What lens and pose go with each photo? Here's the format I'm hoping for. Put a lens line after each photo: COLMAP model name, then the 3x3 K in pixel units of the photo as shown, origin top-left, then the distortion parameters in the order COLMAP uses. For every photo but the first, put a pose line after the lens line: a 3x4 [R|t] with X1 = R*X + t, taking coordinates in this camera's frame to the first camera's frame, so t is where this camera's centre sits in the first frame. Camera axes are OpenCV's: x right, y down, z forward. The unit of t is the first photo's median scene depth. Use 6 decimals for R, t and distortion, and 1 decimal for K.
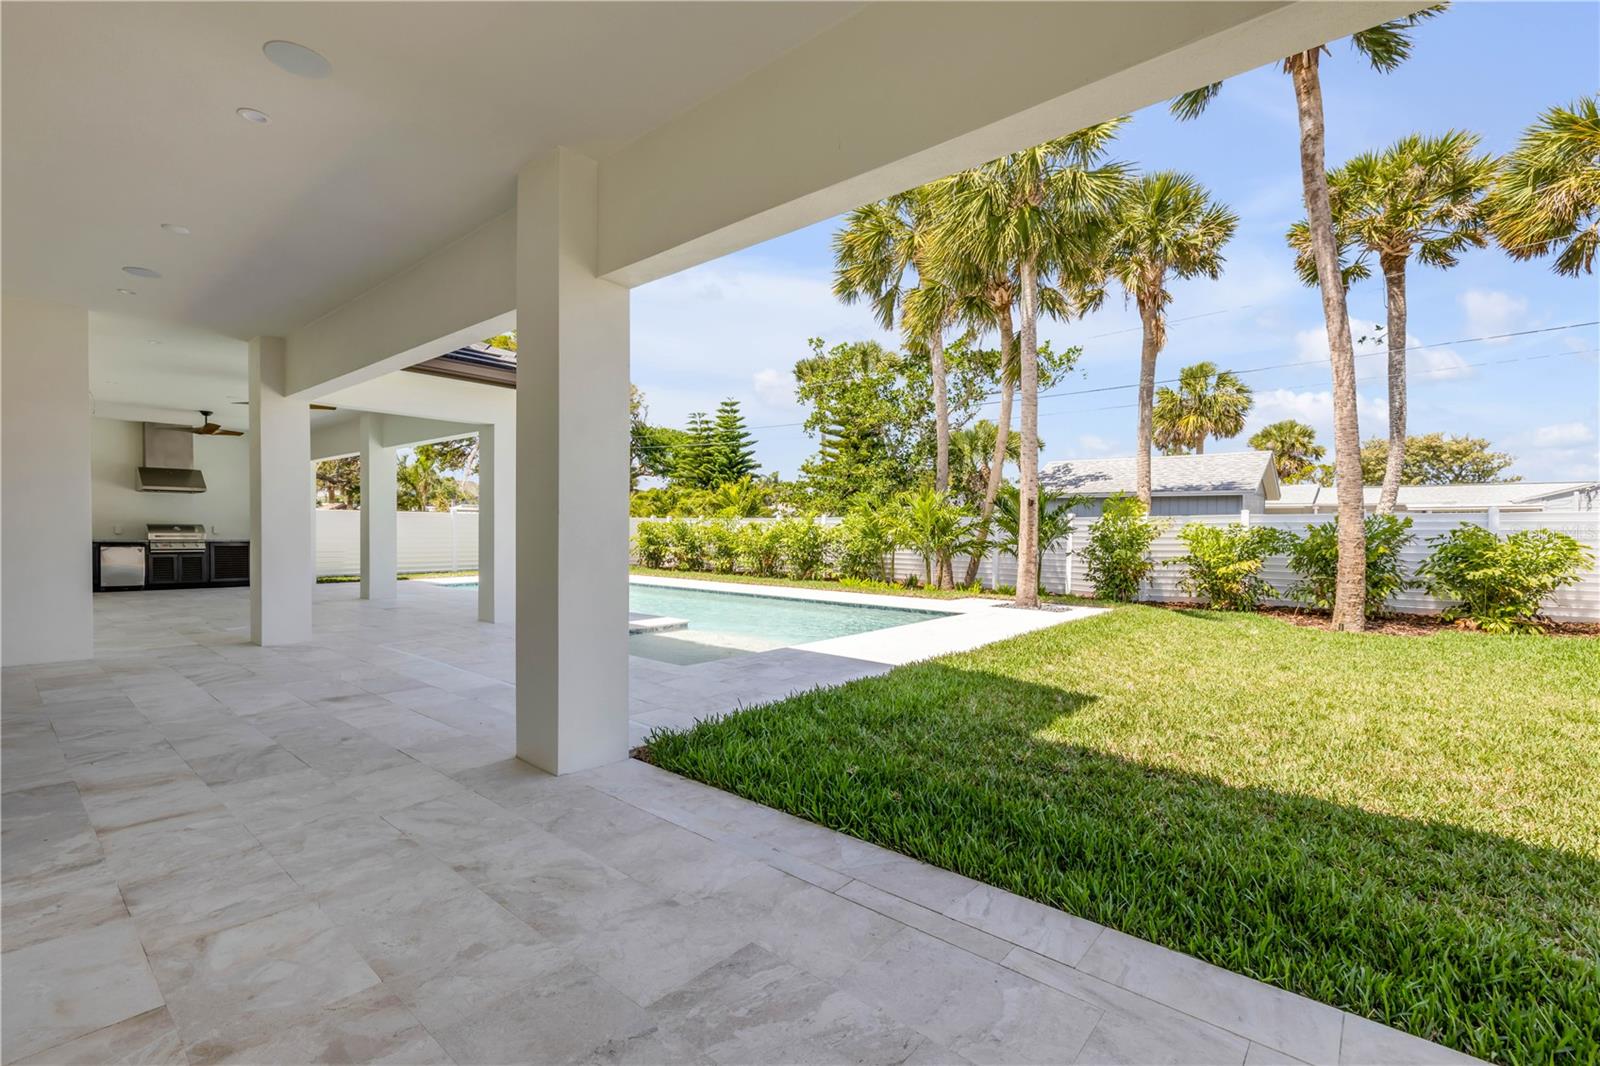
lens RADIAL K [[686.3, 0, 790.6], [0, 686.3, 526.4], [0, 0, 1]] dist [0.002432, -0.000164]
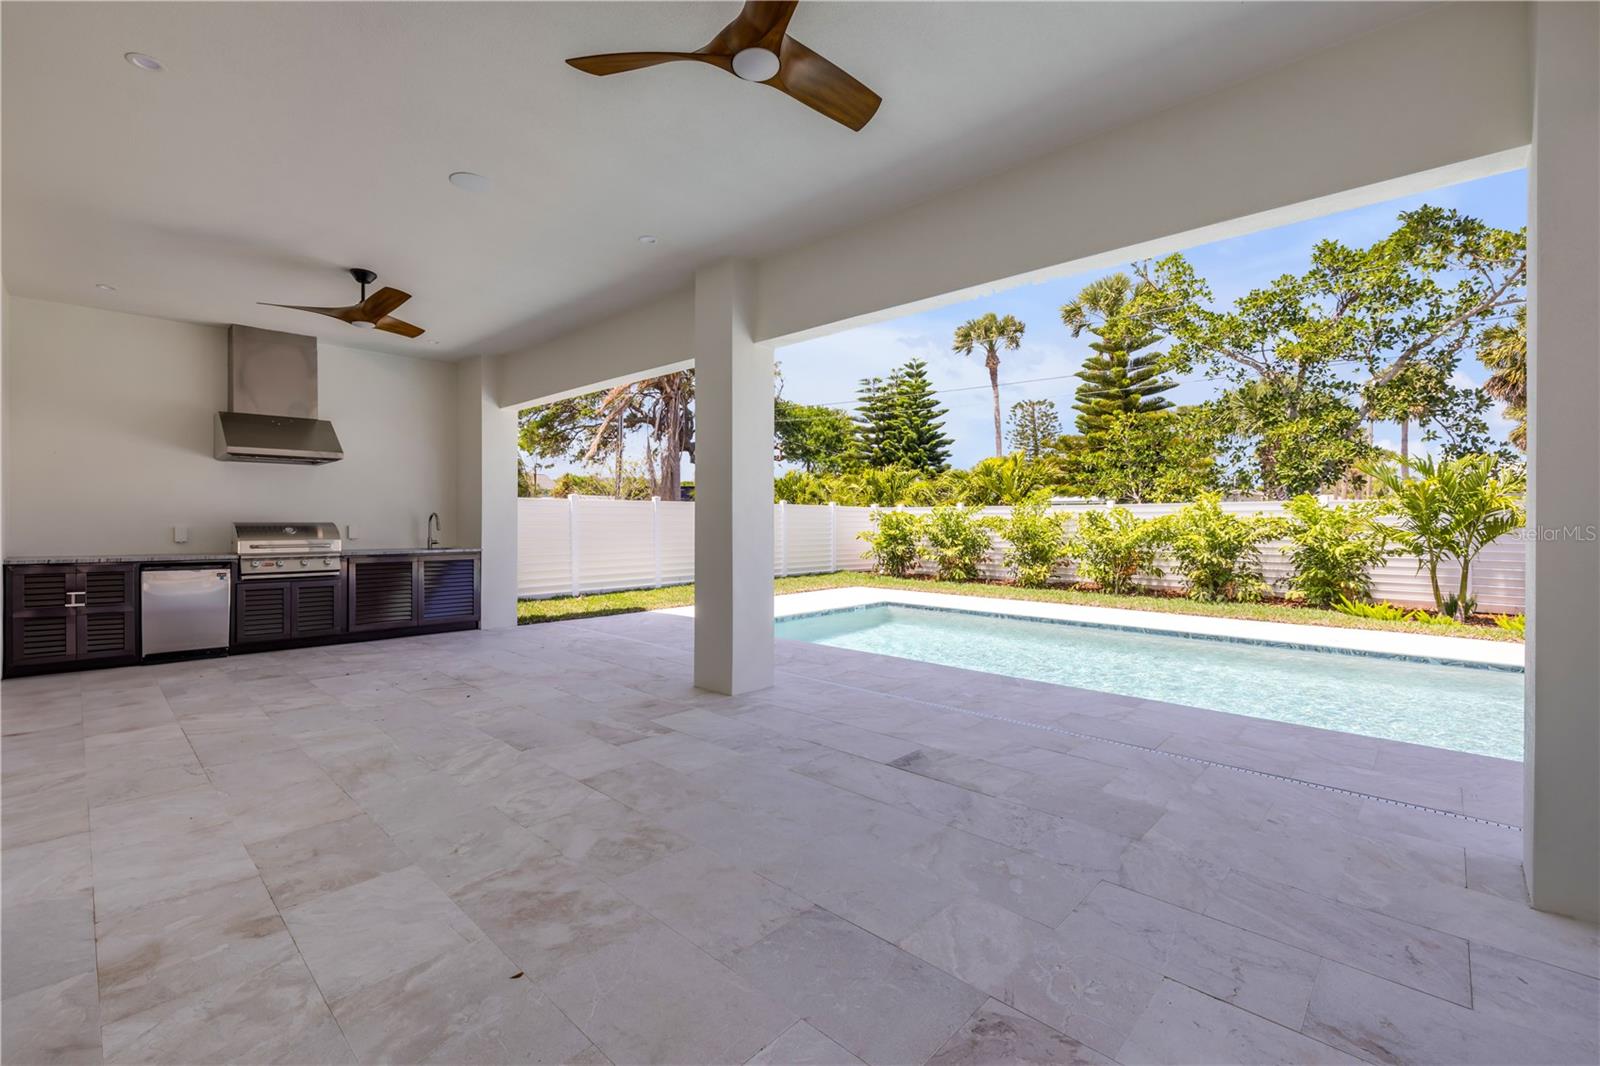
lens RADIAL K [[678.4, 0, 794.5], [0, 678.4, 508.1], [0, 0, 1]] dist [0.002422, 0.000026]
pose [[0.998493, -0.009022, -0.054133, -0.335775], [0.008326, 0.999880, -0.013059, -0.002986], [0.054244, 0.012588, 0.998448, 0.353061]]
